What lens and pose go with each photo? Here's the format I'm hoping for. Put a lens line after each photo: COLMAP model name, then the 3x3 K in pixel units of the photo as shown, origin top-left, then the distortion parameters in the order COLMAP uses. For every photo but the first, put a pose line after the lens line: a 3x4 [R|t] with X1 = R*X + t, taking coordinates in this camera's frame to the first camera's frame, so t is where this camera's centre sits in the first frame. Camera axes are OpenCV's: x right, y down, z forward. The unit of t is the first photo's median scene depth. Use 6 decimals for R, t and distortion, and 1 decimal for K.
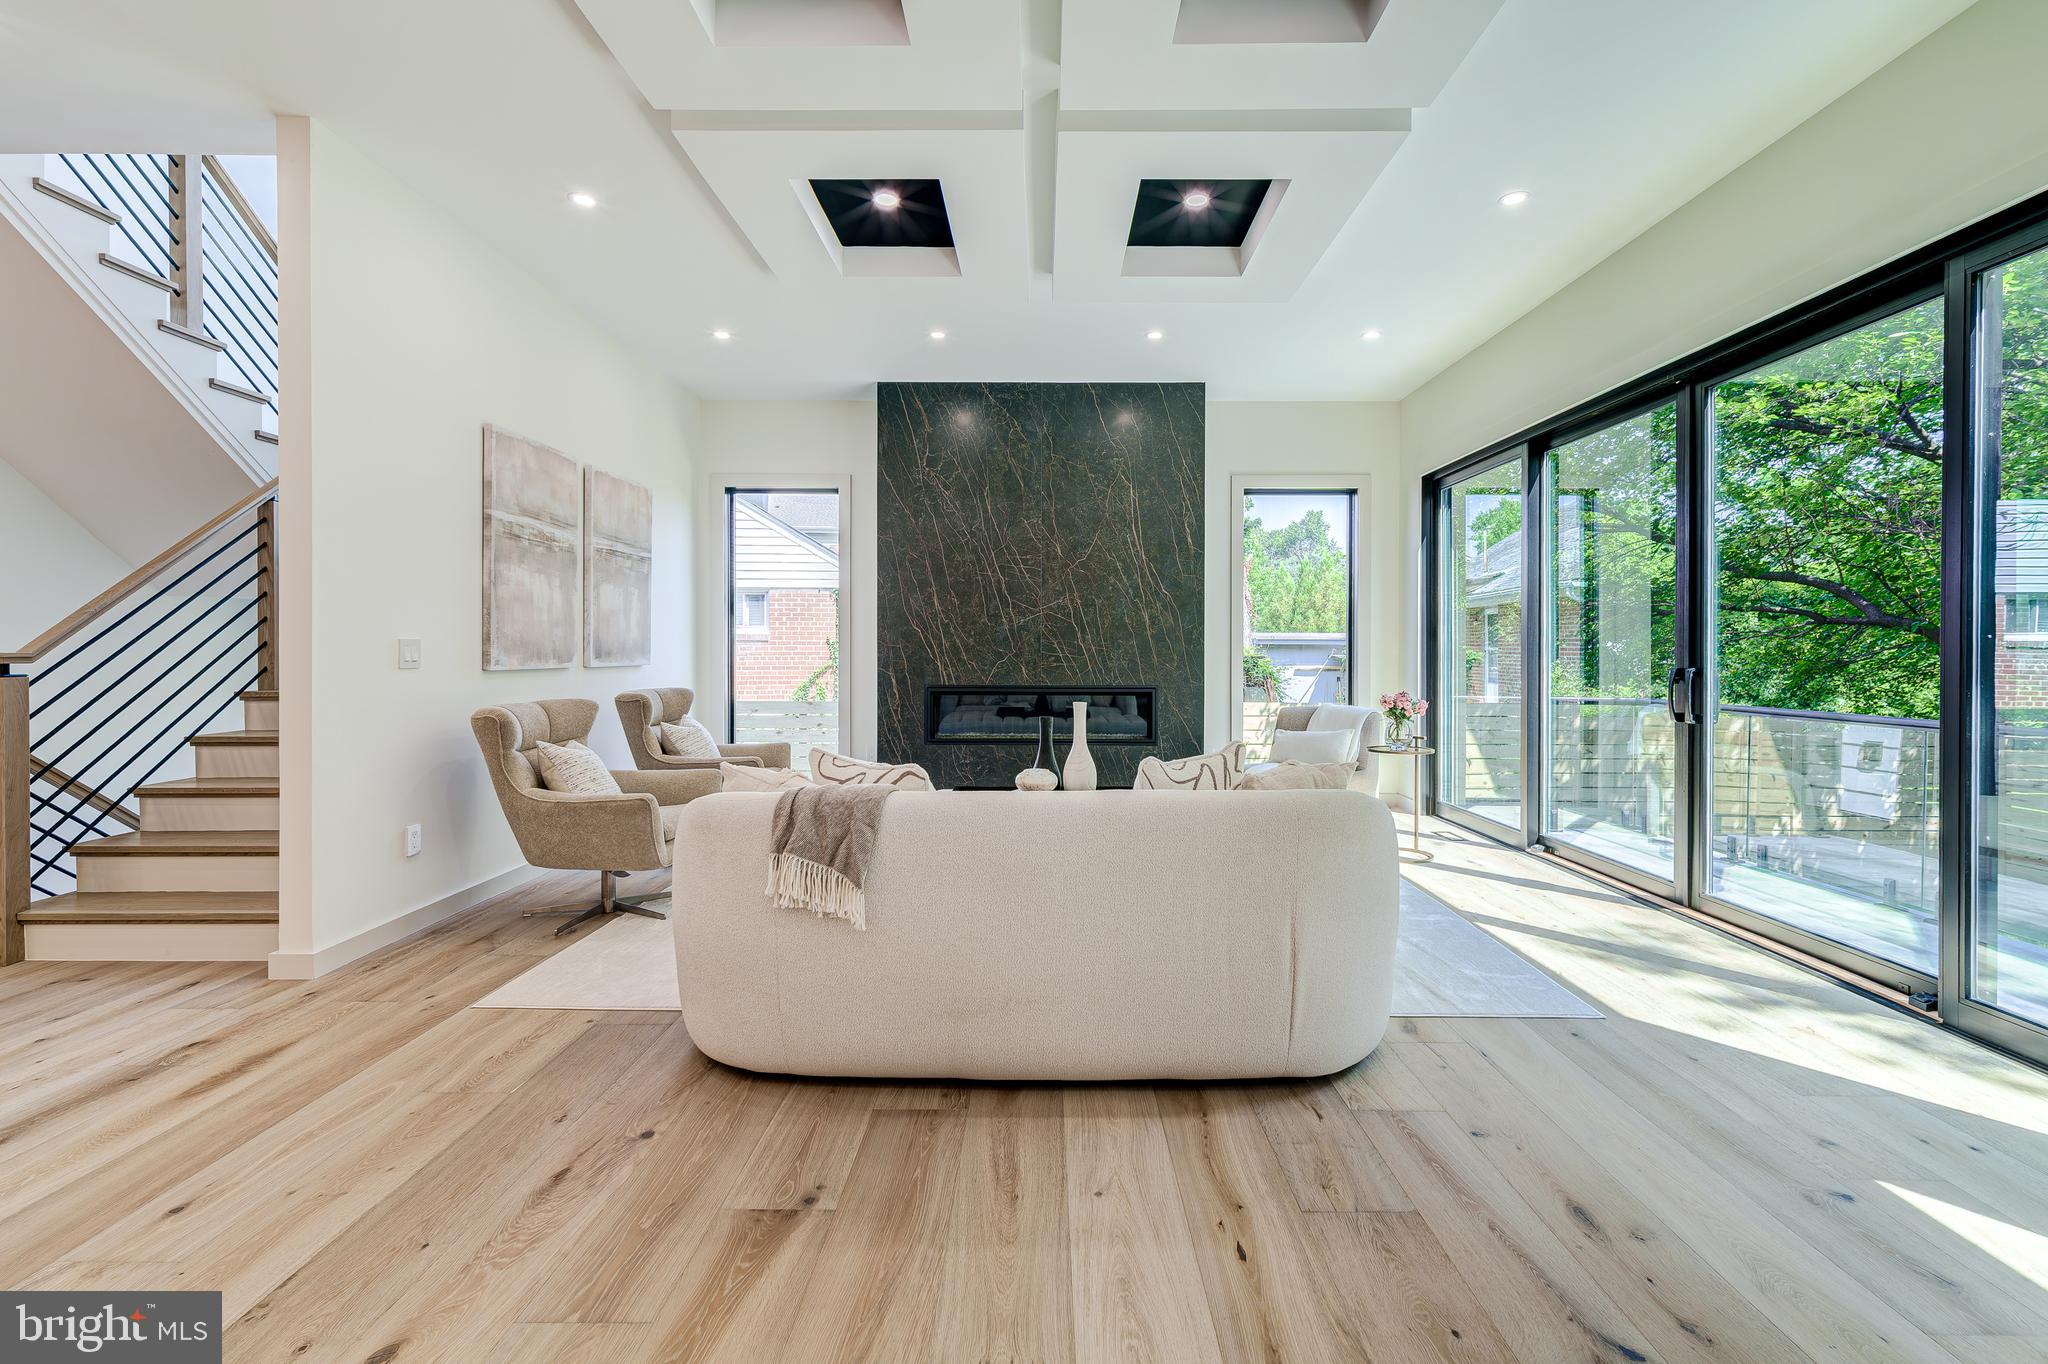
lens RADIAL K [[892.2, 0, 1028.1], [0, 892.2, 664.9], [0, 0, 1]] dist [0.007965, 0.000281]
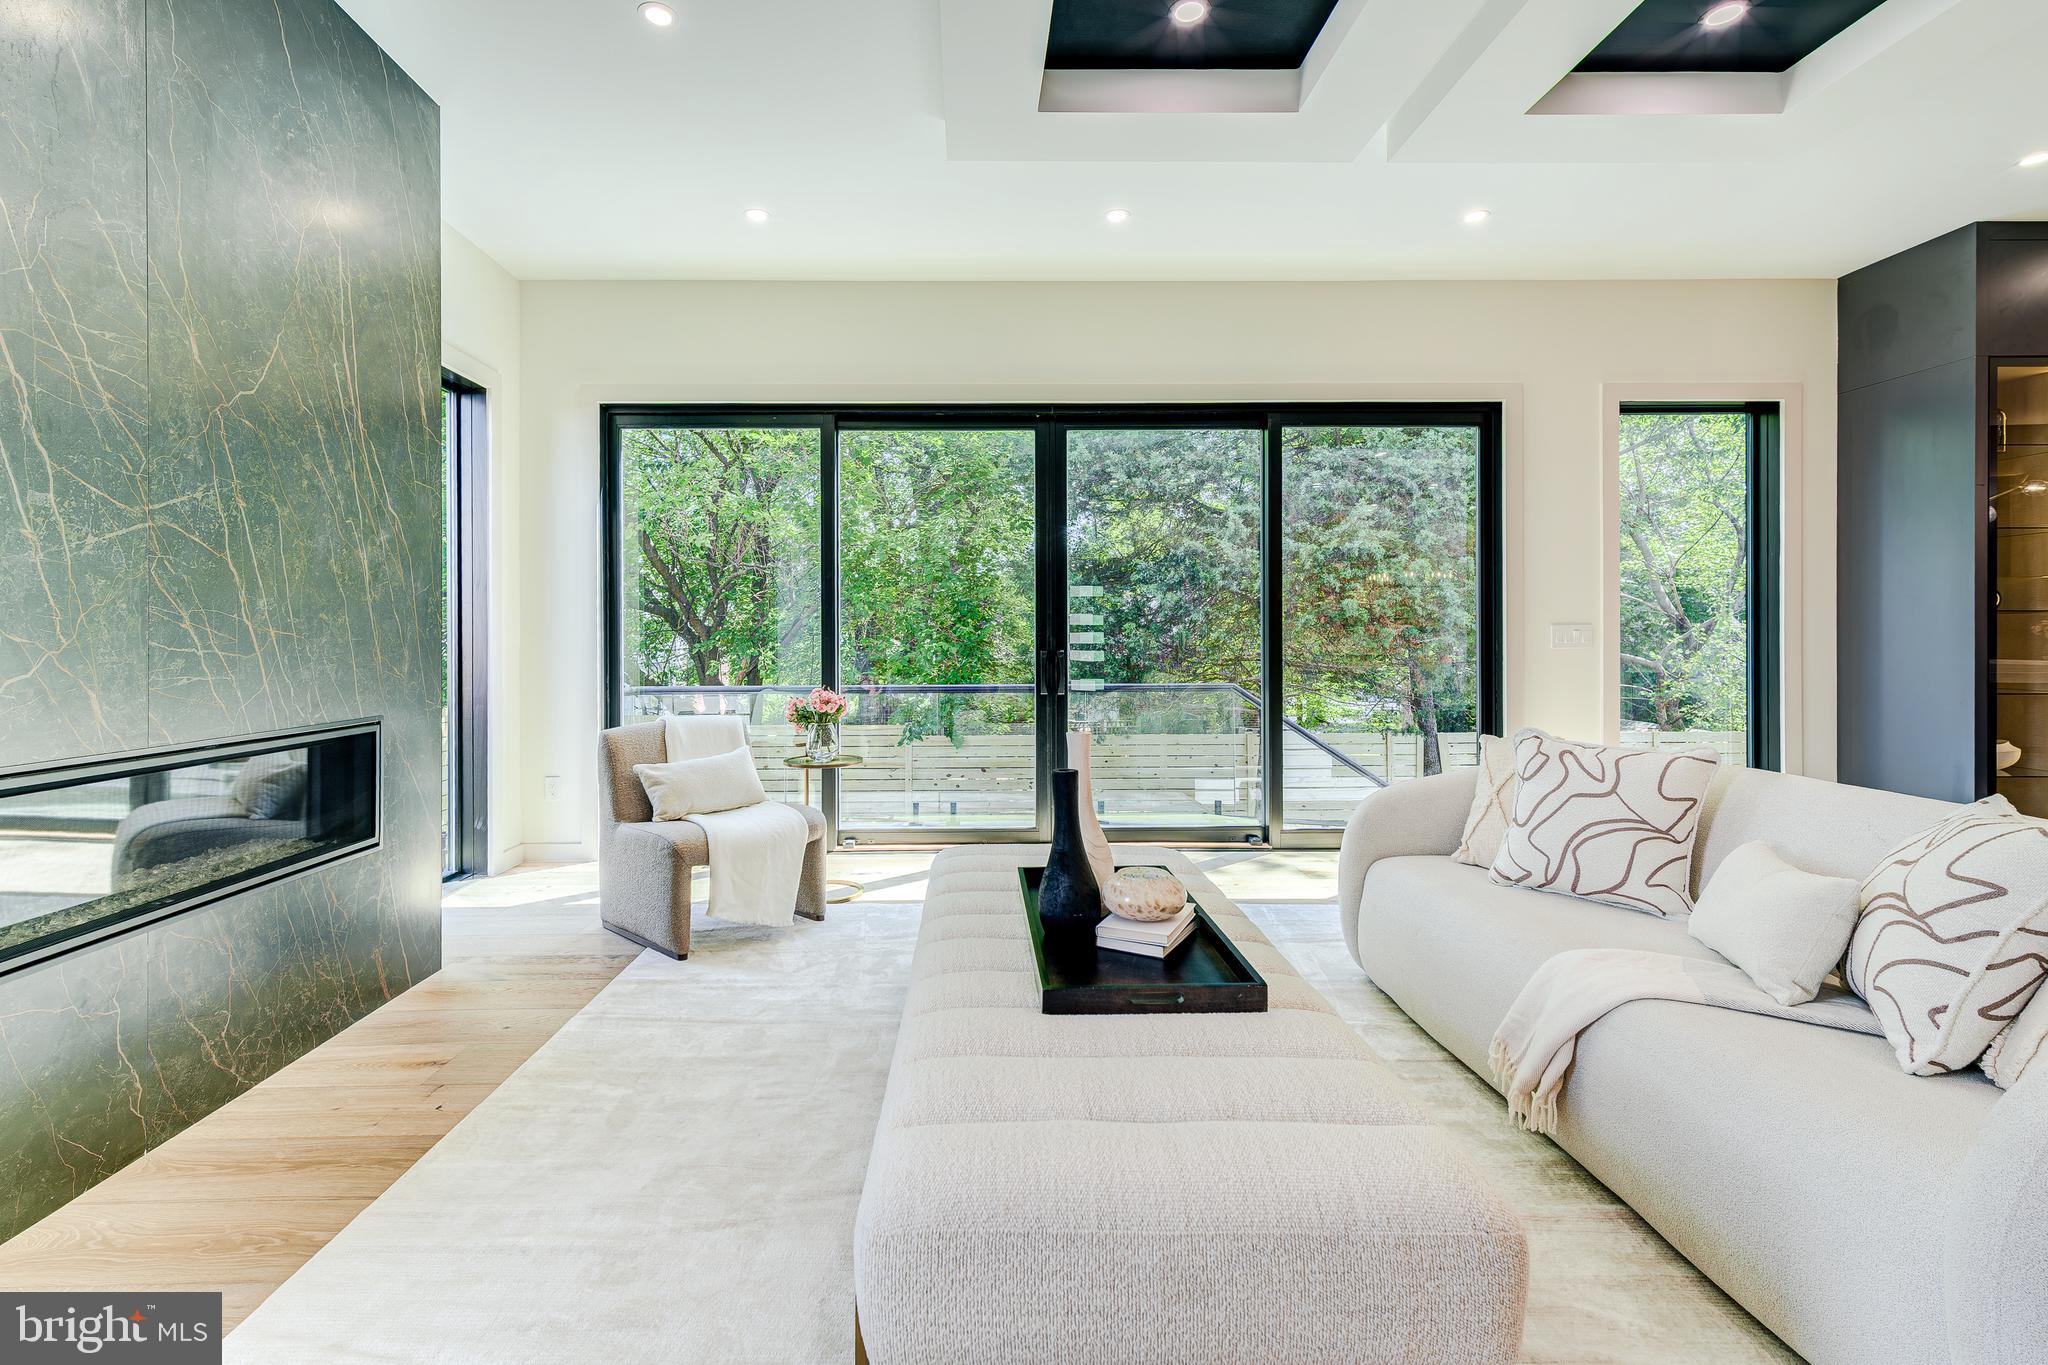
lens RADIAL K [[912.8, 0, 954.3], [0, 912.8, 634.6], [0, 0, 1]] dist [0.022842, 0.000090]
pose [[-0.017700, -0.001090, 0.999843, -0.326753], [0.019273, 0.999813, 0.001431, -0.013119], [-0.999658, 0.019295, -0.017676, 0.717516]]
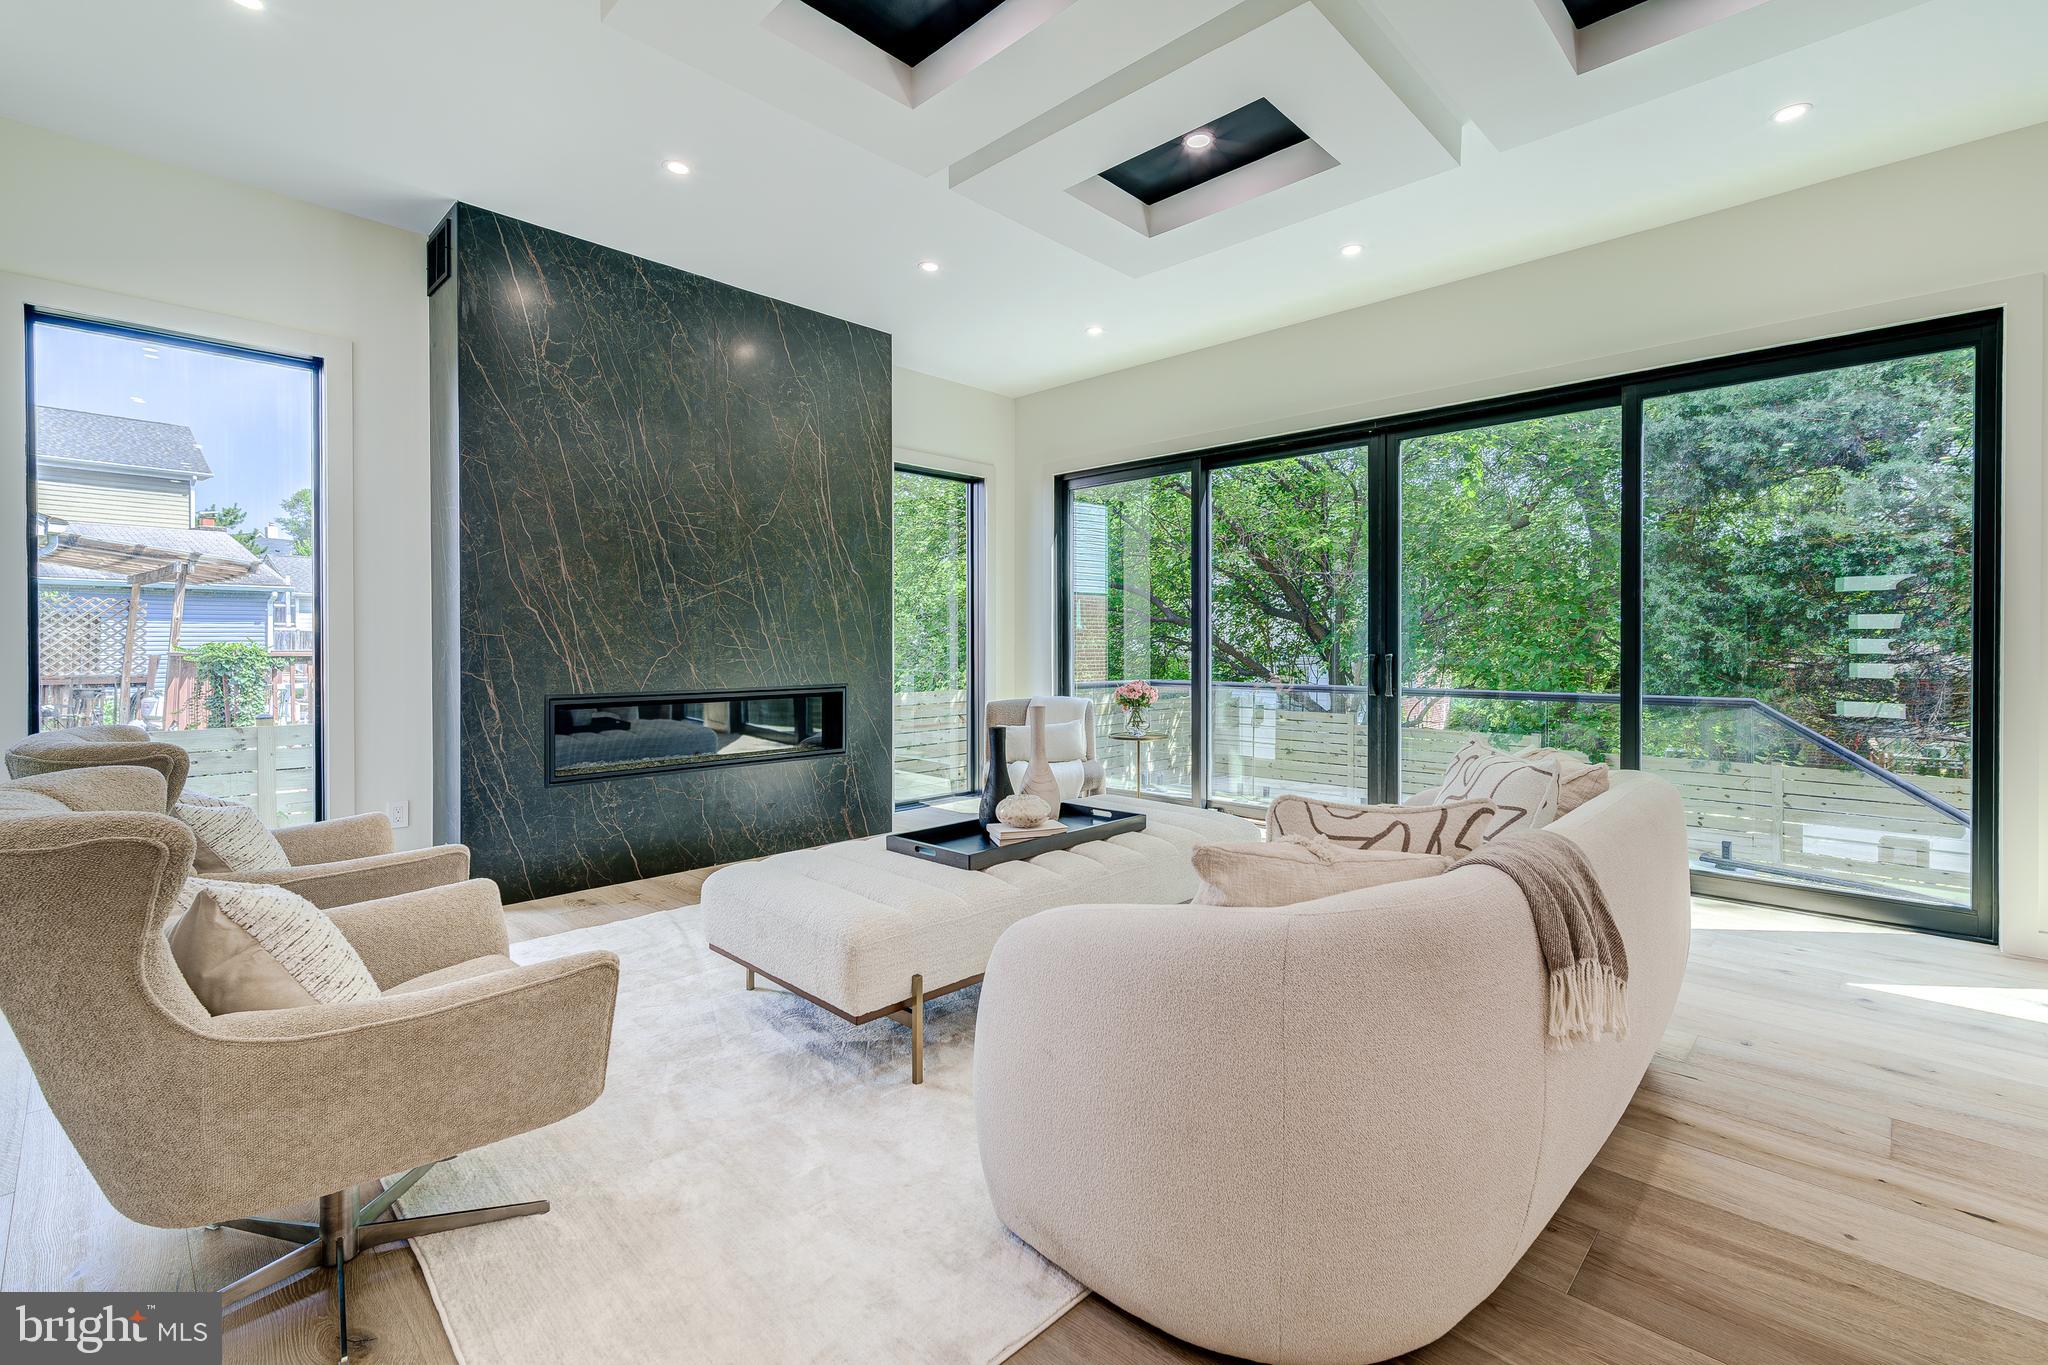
lens RADIAL K [[904.9, 0, 1015.3], [0, 904.9, 661.3], [0, 0, 1]] dist [0.000773, -0.000241]
pose [[0.693201, -0.016259, 0.720561, -0.355917], [0.015460, 0.999851, 0.007688, -0.002190], [-0.720579, 0.005810, 0.693349, 0.300394]]
